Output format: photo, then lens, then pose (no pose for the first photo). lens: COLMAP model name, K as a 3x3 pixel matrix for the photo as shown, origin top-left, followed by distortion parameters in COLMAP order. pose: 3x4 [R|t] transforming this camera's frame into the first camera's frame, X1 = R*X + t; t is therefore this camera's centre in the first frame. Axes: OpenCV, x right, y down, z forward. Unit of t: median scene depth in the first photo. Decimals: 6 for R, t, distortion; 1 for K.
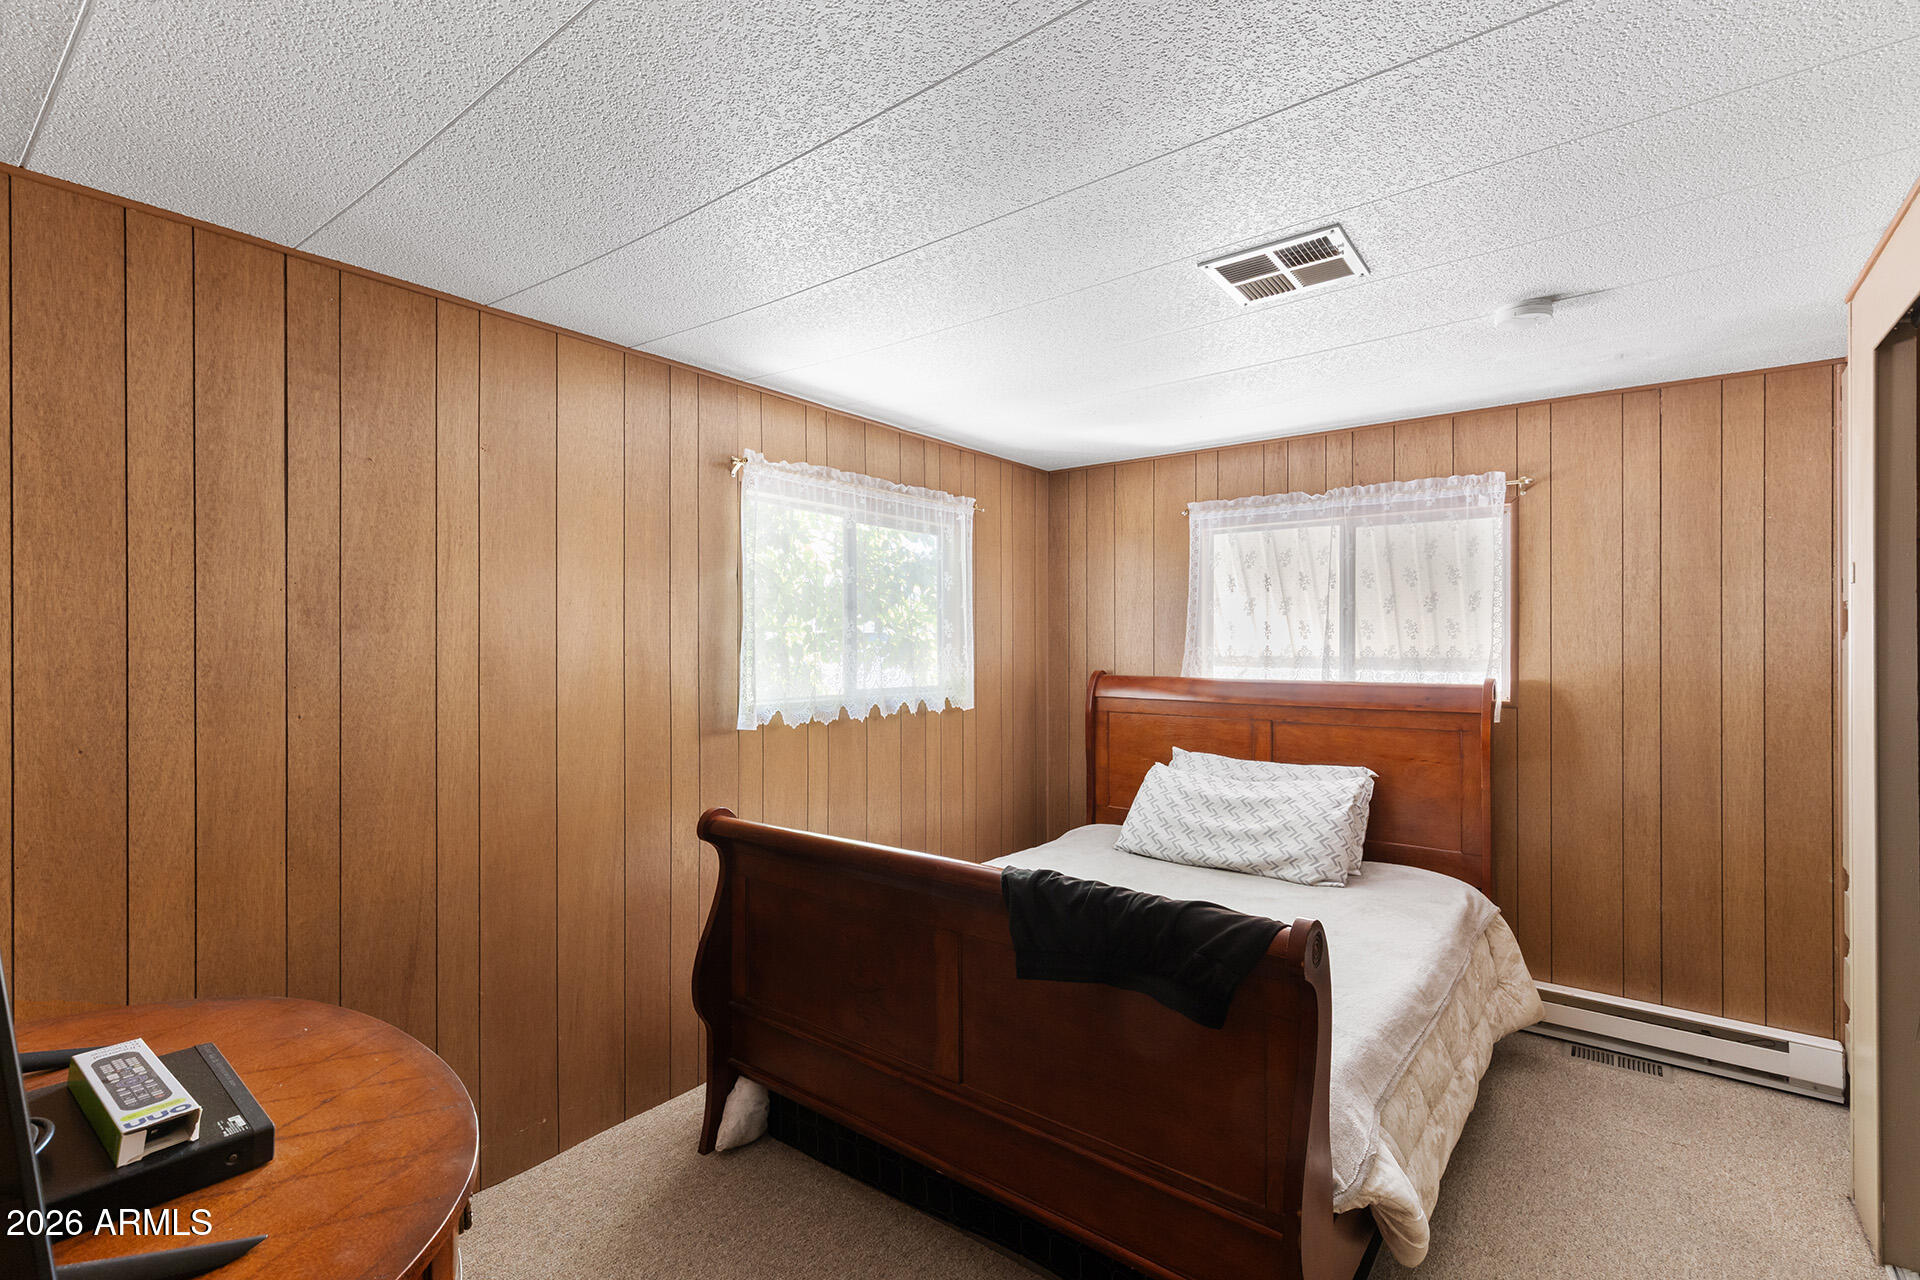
lens RADIAL K [[875.6, 0, 960.0], [0, 875.6, 633.2], [0, 0, 1]] dist [0.002862, -0.000348]
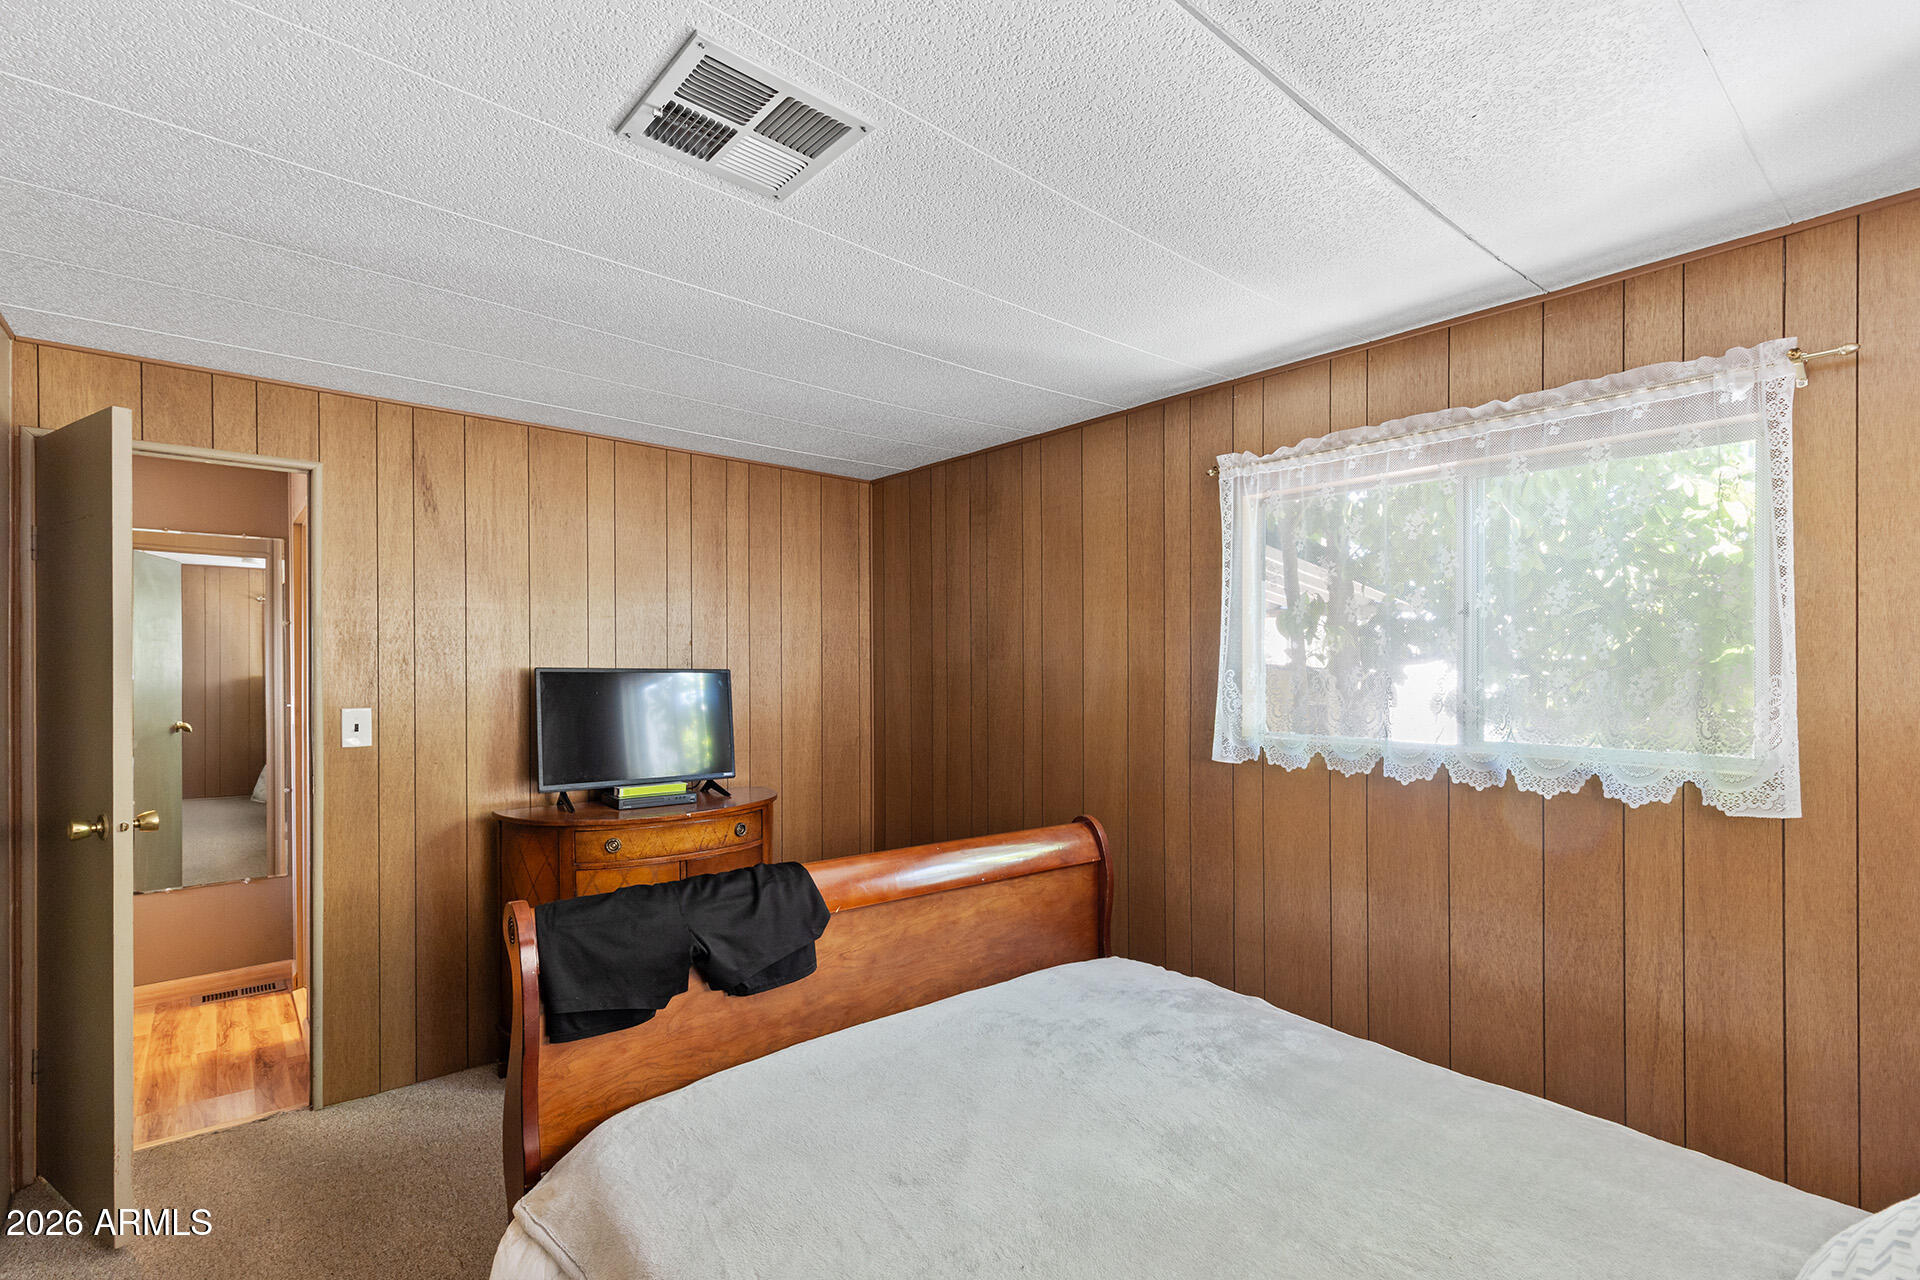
lens RADIAL K [[862.5, 0, 960.6], [0, 862.5, 653.4], [0, 0, 1]] dist [0.009369, -0.000522]
pose [[-0.206732, -0.005609, -0.978382, 0.616976], [0.014514, 0.999856, -0.008799, 0.001102], [0.978290, -0.016020, -0.206620, 0.809452]]
